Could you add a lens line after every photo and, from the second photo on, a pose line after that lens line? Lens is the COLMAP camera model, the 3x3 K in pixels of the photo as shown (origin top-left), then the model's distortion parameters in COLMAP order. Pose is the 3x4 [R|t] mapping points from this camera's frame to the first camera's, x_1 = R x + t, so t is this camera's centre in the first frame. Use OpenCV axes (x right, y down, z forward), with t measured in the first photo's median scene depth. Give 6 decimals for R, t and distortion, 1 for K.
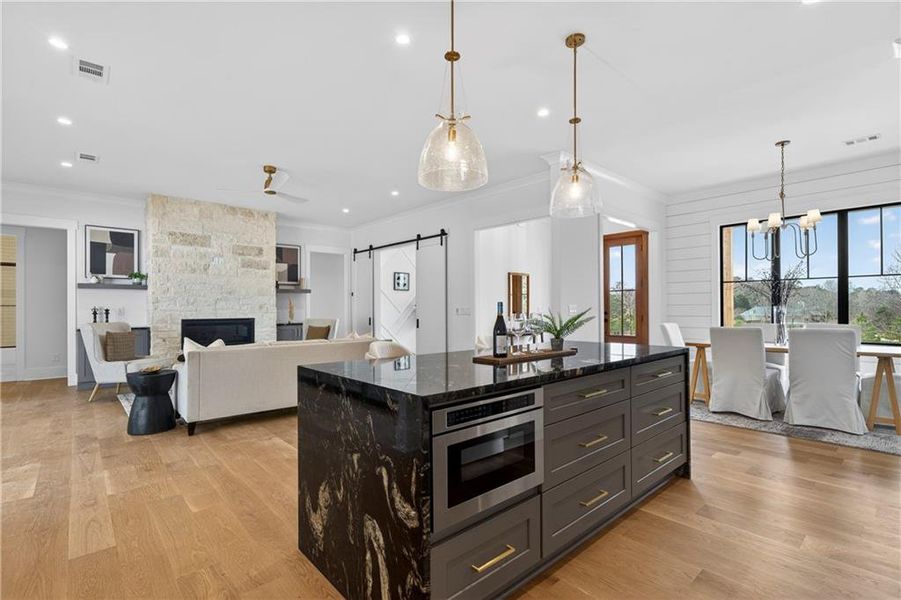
lens RADIAL K [[416.2, 0, 450.0], [0, 416.2, 305.4], [0, 0, 1]] dist [0.002882, 0.001270]
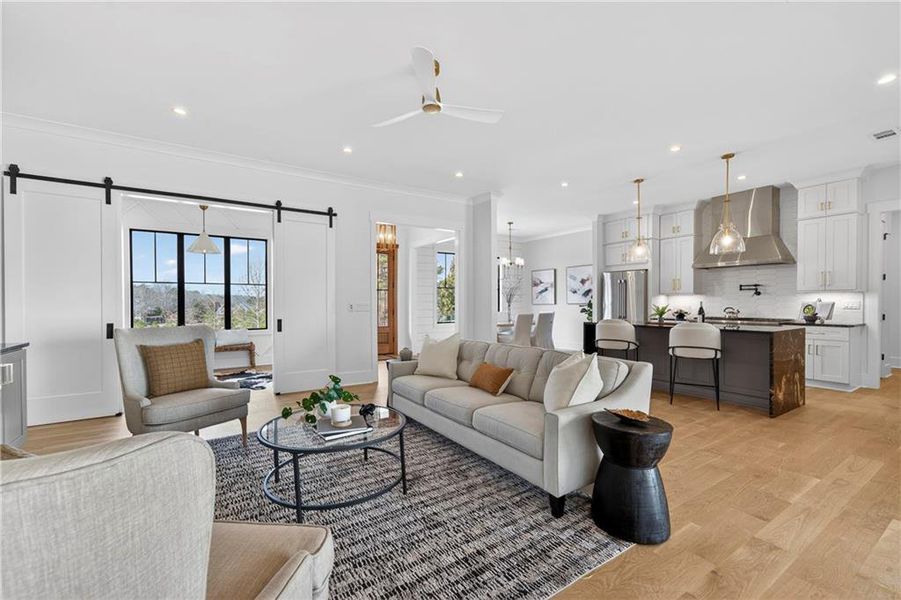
lens RADIAL K [[375.3, 0, 450.2], [0, 375.3, 304.8], [0, 0, 1]] dist [-0.000966, 0.003422]
pose [[0.150298, -0.001670, 0.988639, -0.743898], [-0.004720, 0.999986, 0.002406, 0.004157], [-0.988629, -0.005028, 0.150288, 0.697571]]
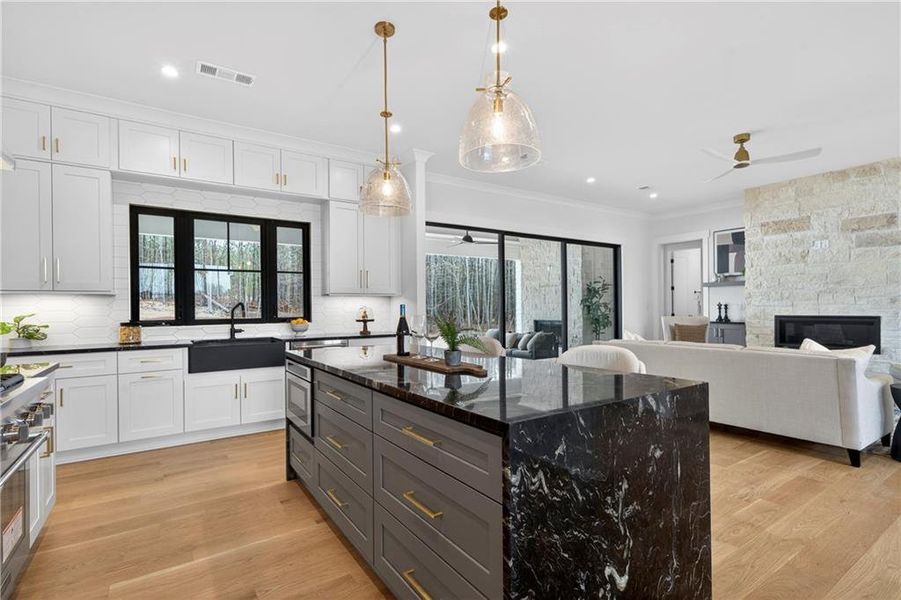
lens RADIAL K [[430.4, 0, 449.0], [0, 430.4, 305.9], [0, 0, 1]] dist [0.002980, 0.001663]
pose [[-0.138769, 0.004462, -0.990315, 0.394934], [0.017055, 0.999852, 0.002116, -0.001664], [0.990178, -0.016596, -0.138825, 0.415897]]
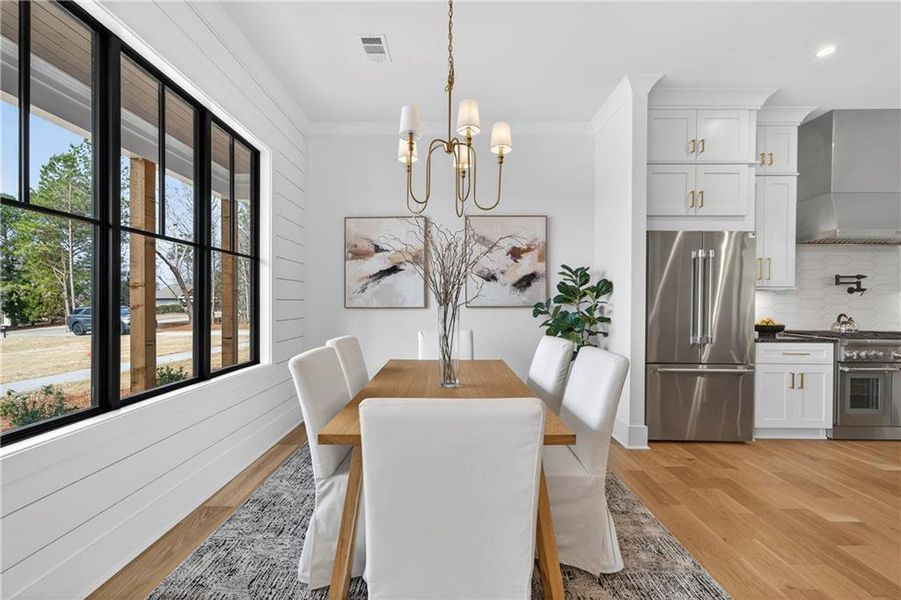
lens RADIAL K [[391.6, 0, 447.9], [0, 391.6, 305.0], [0, 0, 1]] dist [-0.009242, 0.004932]
pose [[-0.737986, -0.006550, 0.674784, 0.322623], [-0.003667, 0.999977, 0.005697, -0.003933], [-0.674806, 0.001730, -0.737993, 0.930952]]
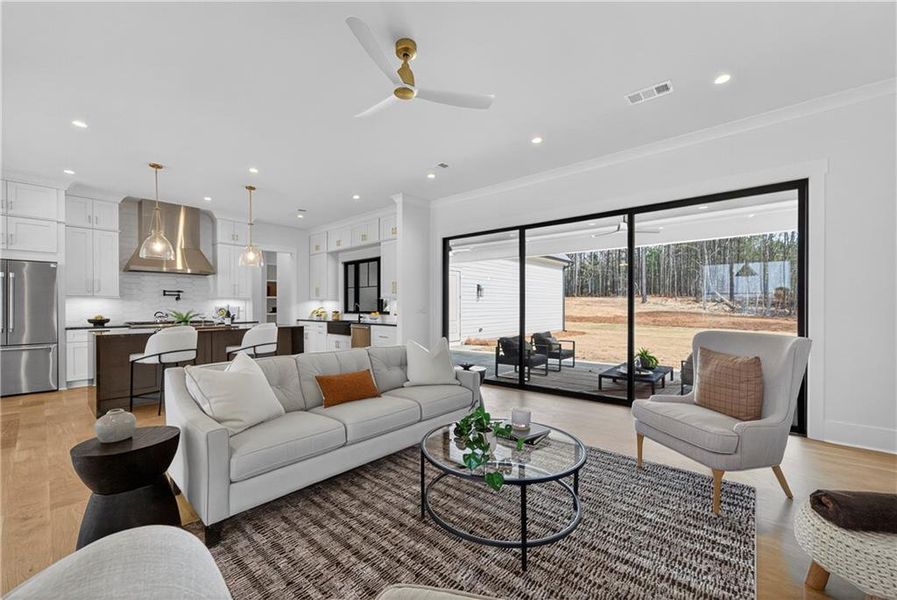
lens RADIAL K [[366.2, 0, 442.1], [0, 366.2, 305.4], [0, 0, 1]] dist [-0.005906, 0.005089]
pose [[-0.994301, 0.007405, -0.106349, -0.335863], [0.008023, 0.999953, -0.005387, 0.004070], [0.106304, -0.006209, -0.994314, 1.150299]]
